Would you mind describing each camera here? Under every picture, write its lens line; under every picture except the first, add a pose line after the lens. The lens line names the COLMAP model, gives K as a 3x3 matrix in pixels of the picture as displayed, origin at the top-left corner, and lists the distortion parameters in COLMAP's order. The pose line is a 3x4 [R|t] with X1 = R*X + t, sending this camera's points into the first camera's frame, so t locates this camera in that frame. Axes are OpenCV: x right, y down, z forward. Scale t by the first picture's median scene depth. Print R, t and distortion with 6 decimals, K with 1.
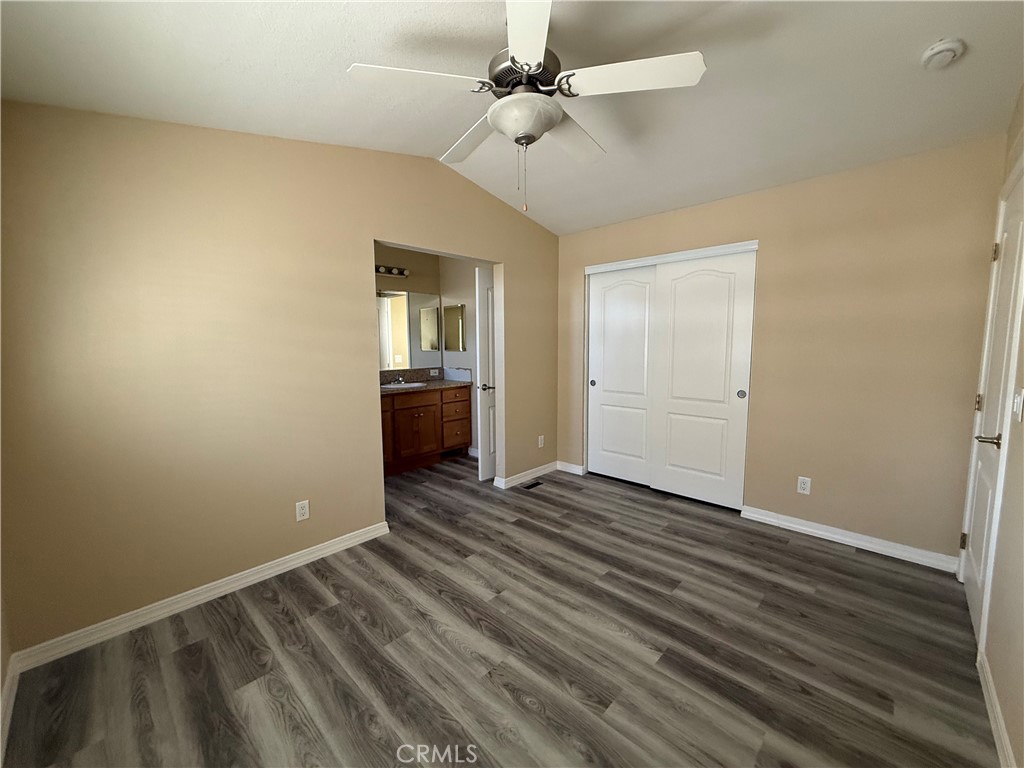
lens RADIAL K [[405.7, 0, 507.6], [0, 405.7, 383.6], [0, 0, 1]] dist [-0.005137, 0.000266]
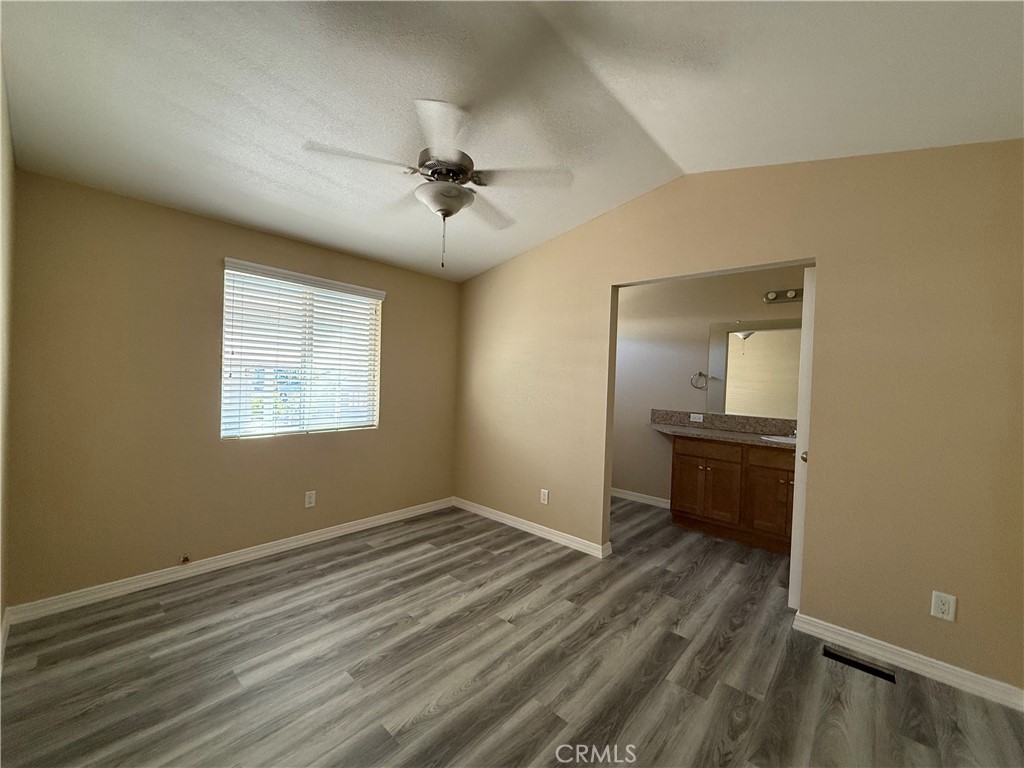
lens RADIAL K [[405.7, 0, 514.1], [0, 405.7, 383.6], [0, 0, 1]] dist [-0.005137, 0.000266]
pose [[0.043085, 0.025719, -0.998740, 0.860831], [-0.139678, 0.990006, 0.019468, -0.080503], [0.989259, 0.138663, 0.046247, 0.783300]]
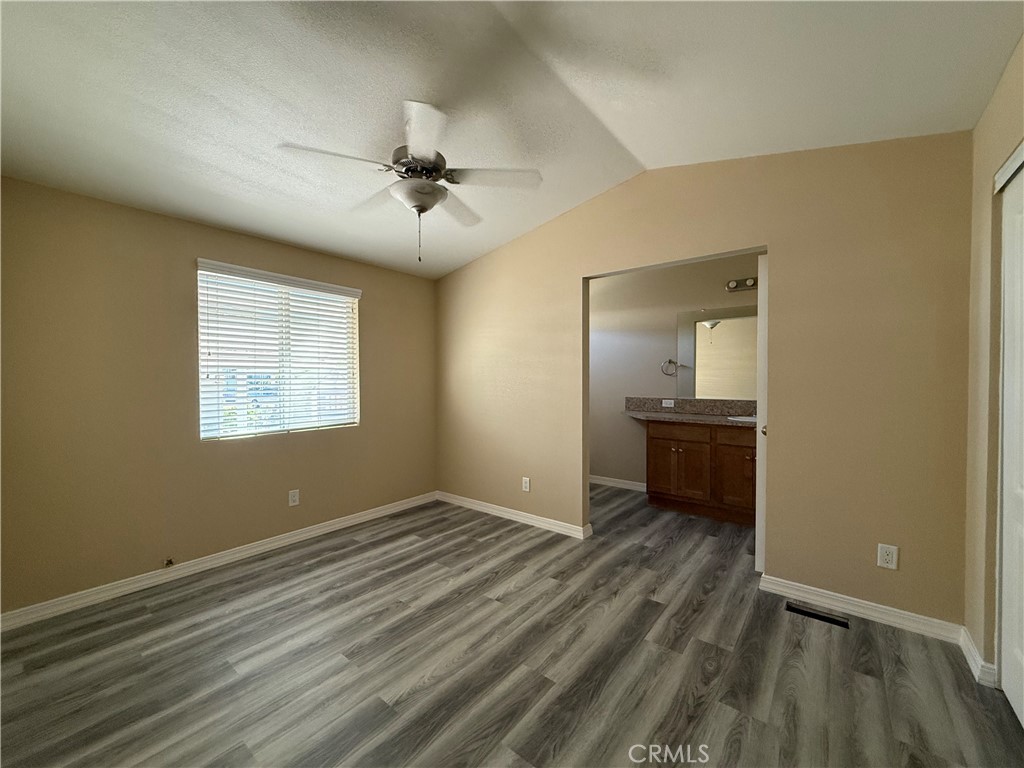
lens RADIAL K [[405.7, 0, 514.5], [0, 405.7, 384.2], [0, 0, 1]] dist [-0.005137, 0.000266]
pose [[0.099172, 0.025854, -0.994734, 0.901642], [-0.102579, 0.994602, 0.015624, -0.055357], [0.989769, 0.100489, 0.101289, 0.782390]]
